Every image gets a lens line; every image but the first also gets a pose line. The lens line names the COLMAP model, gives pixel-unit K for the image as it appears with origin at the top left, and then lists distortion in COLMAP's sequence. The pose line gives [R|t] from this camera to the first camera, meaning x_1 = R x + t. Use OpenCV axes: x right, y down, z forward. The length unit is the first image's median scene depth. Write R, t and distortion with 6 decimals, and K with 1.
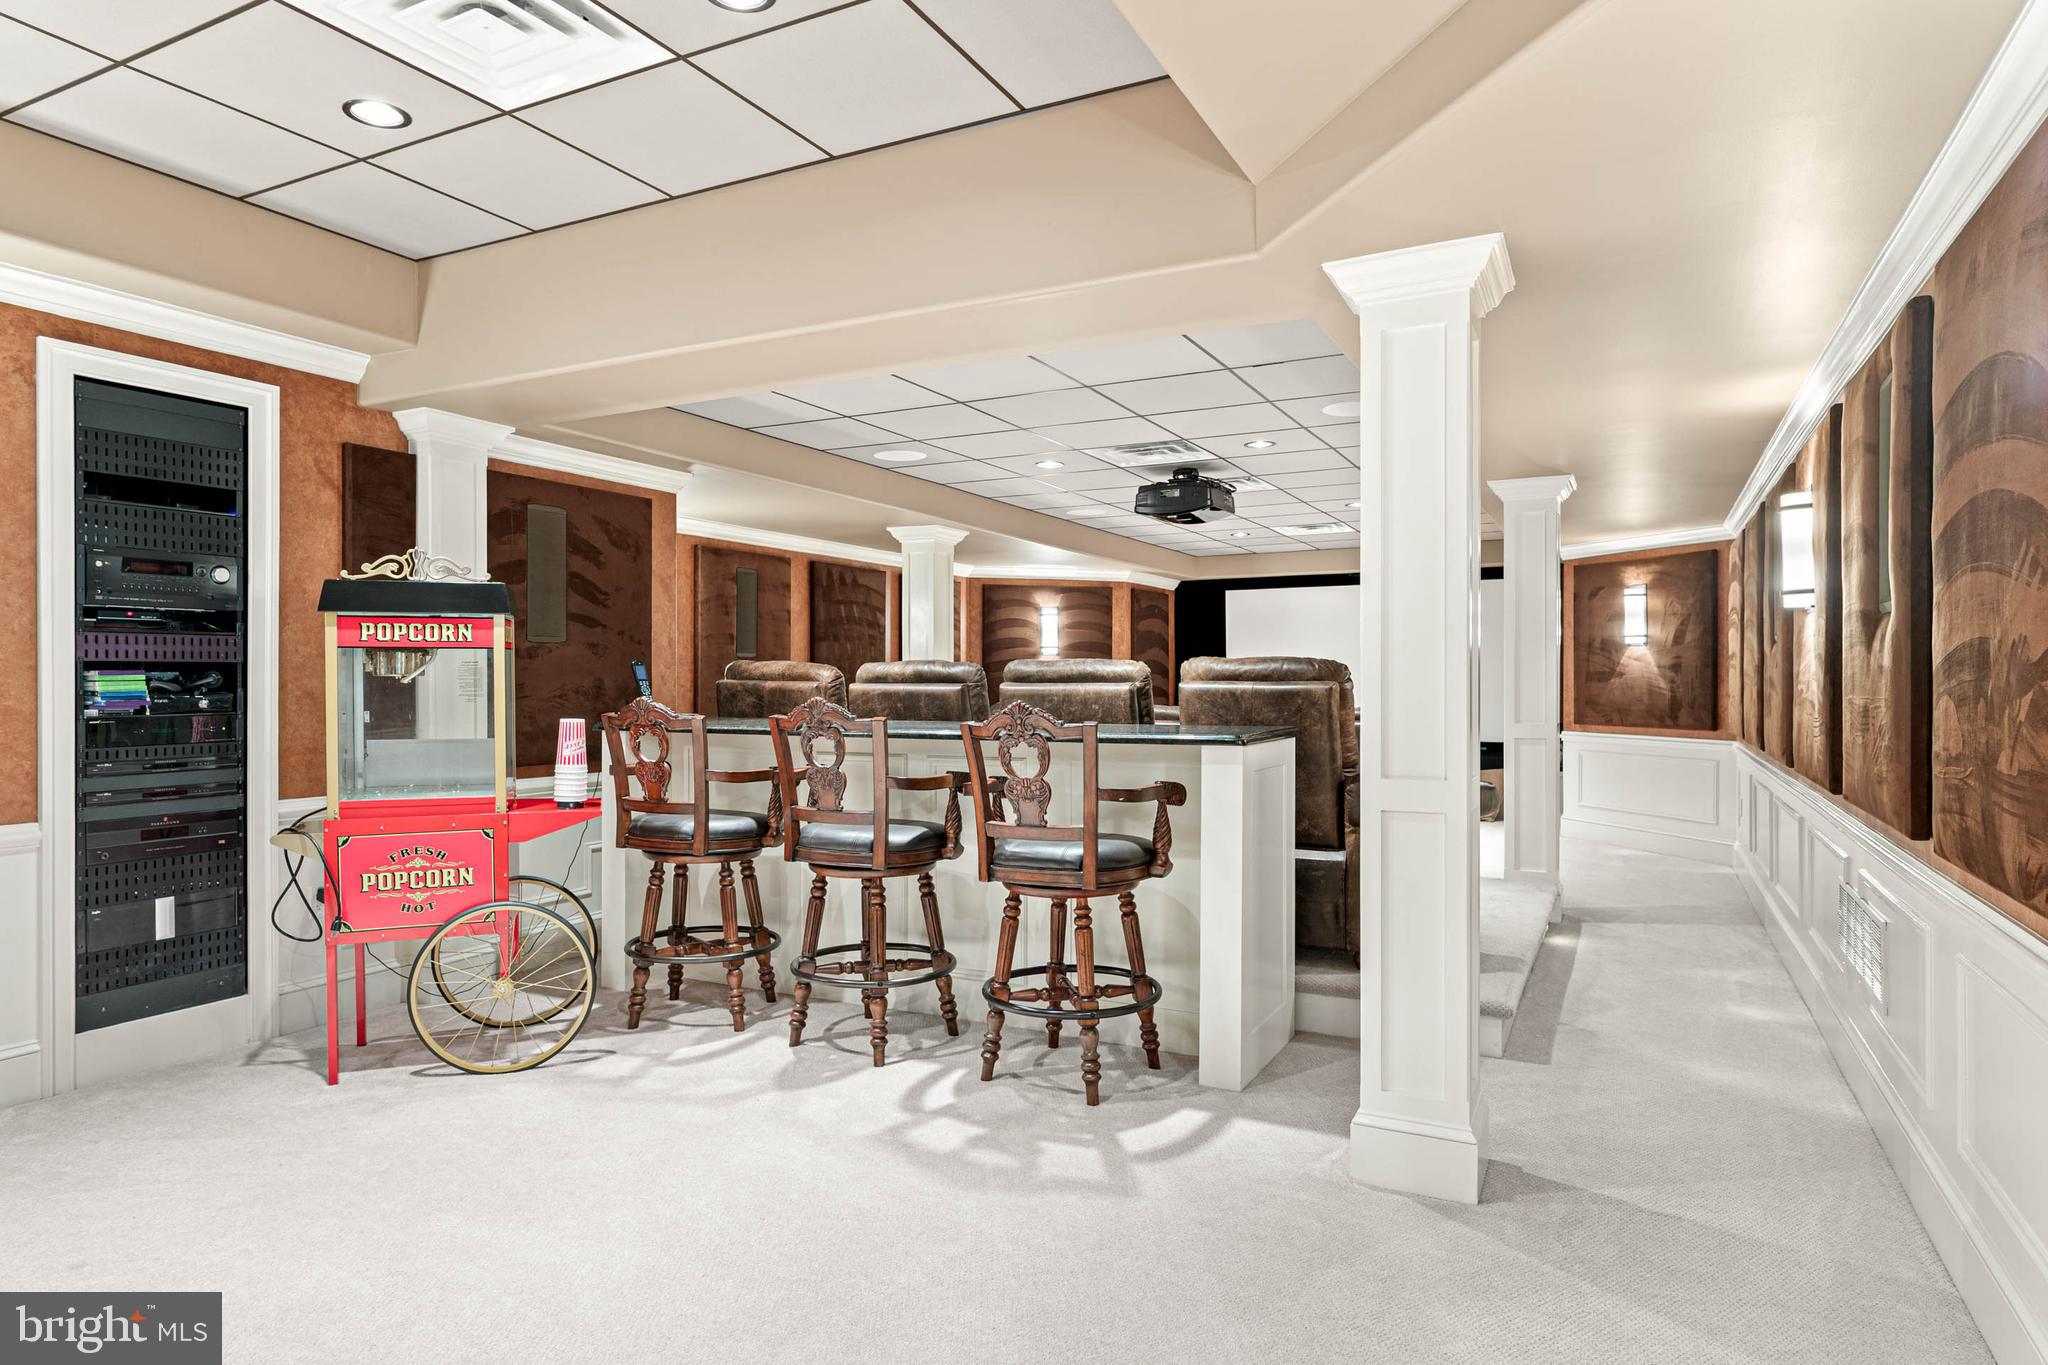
lens RADIAL K [[1185.7, 0, 1018.0], [0, 1185.7, 683.3], [0, 0, 1]] dist [-0.005030, -0.000902]
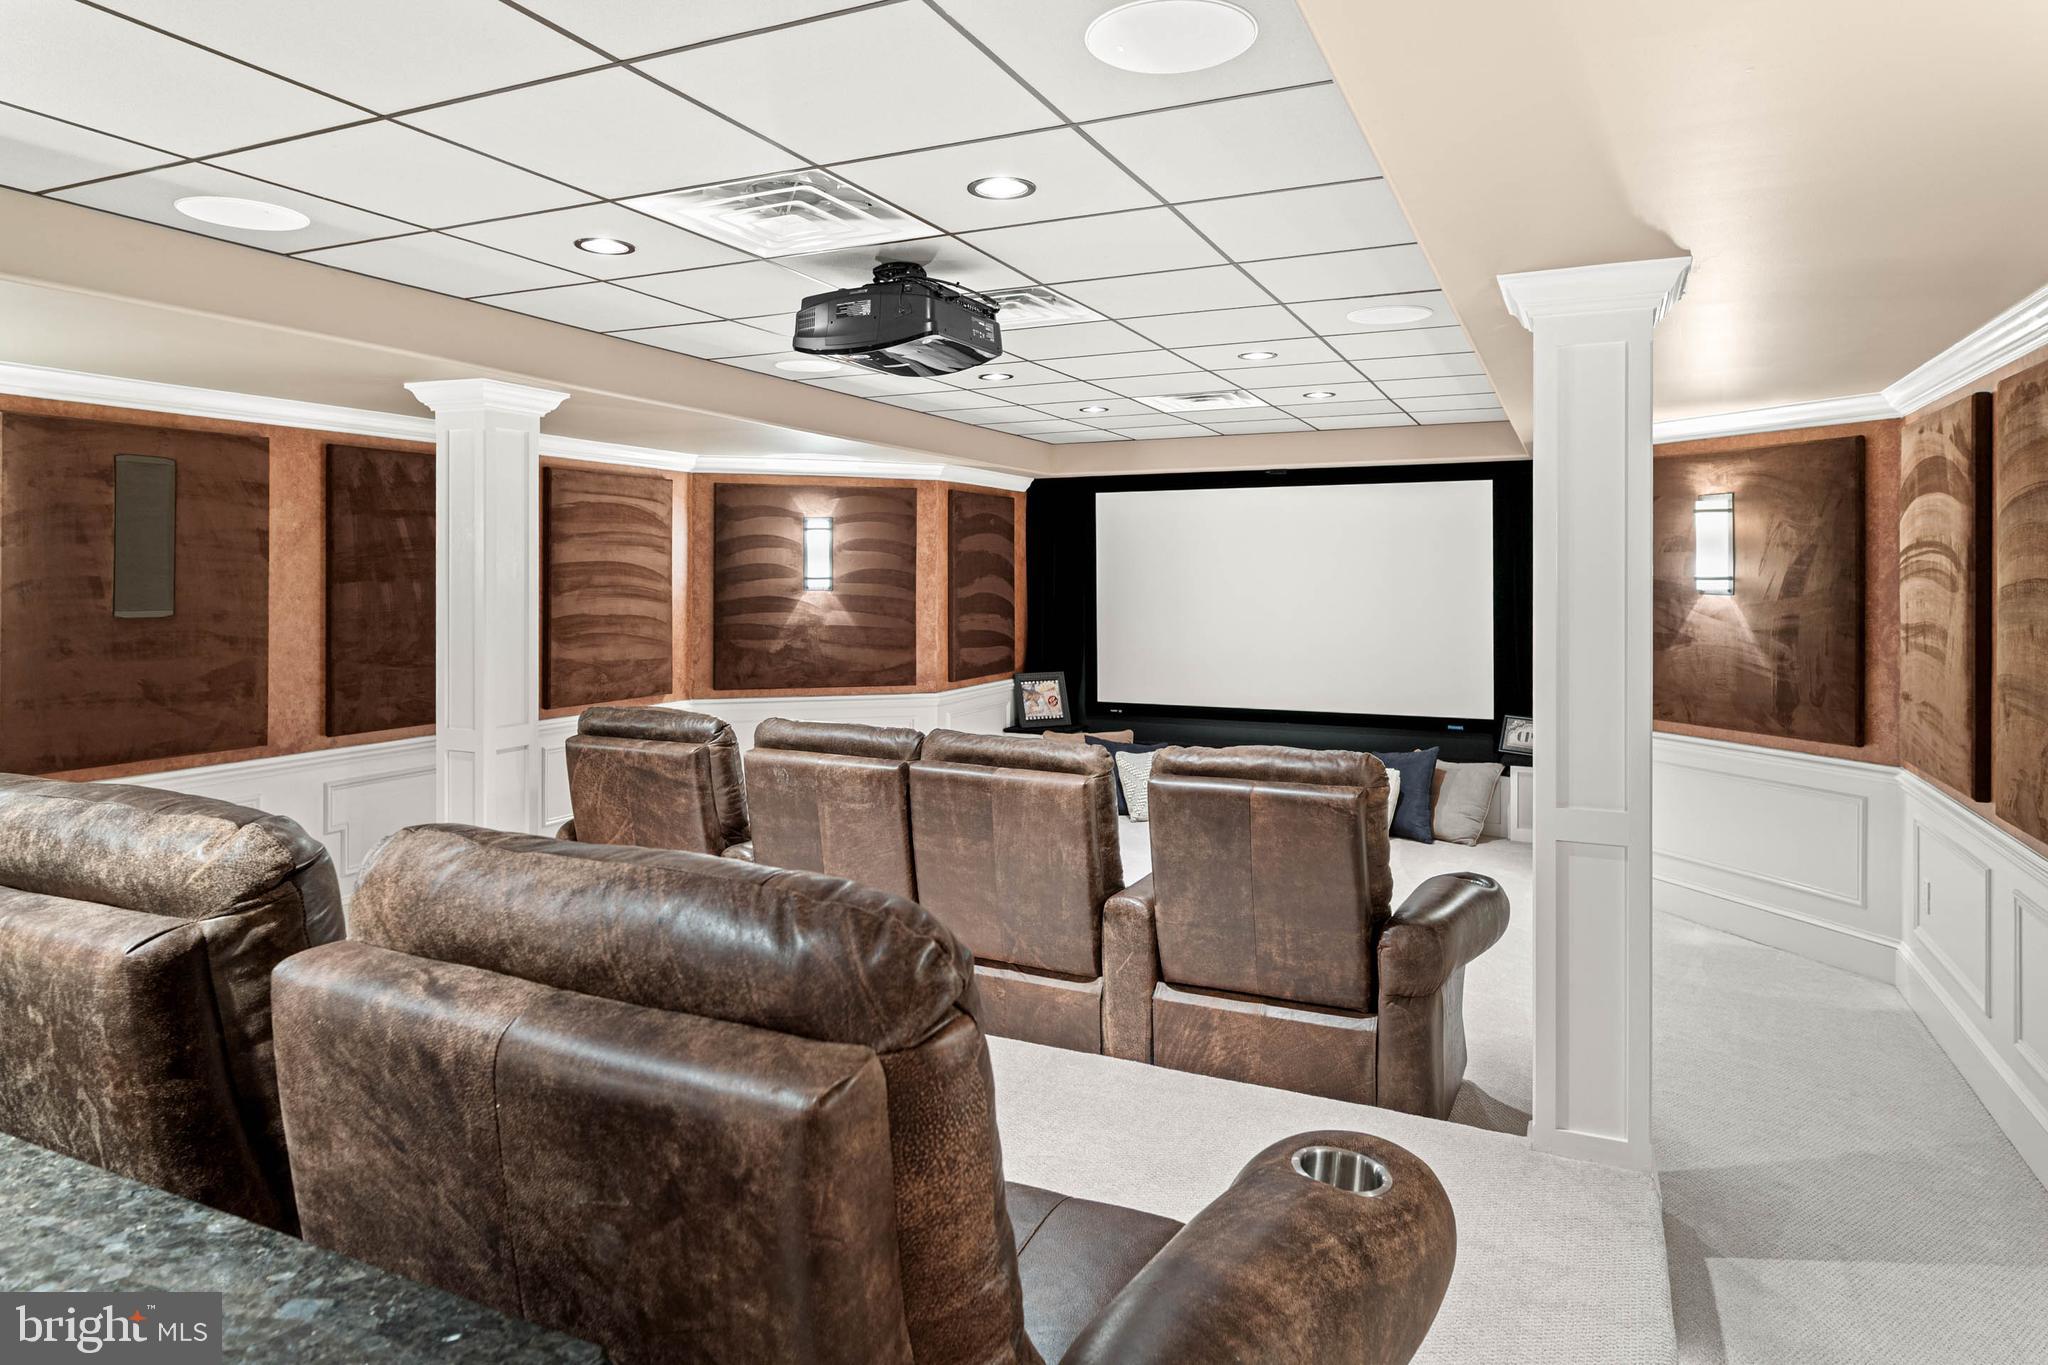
lens RADIAL K [[1185.7, 0, 1031.9], [0, 1185.7, 575.5], [0, 0, 1]] dist [-0.005030, -0.000902]
pose [[0.999037, 0.003269, 0.043764, 0.147407], [-0.003310, 0.999994, 0.000875, -0.041190], [-0.043760, -0.001019, 0.999042, 0.413952]]
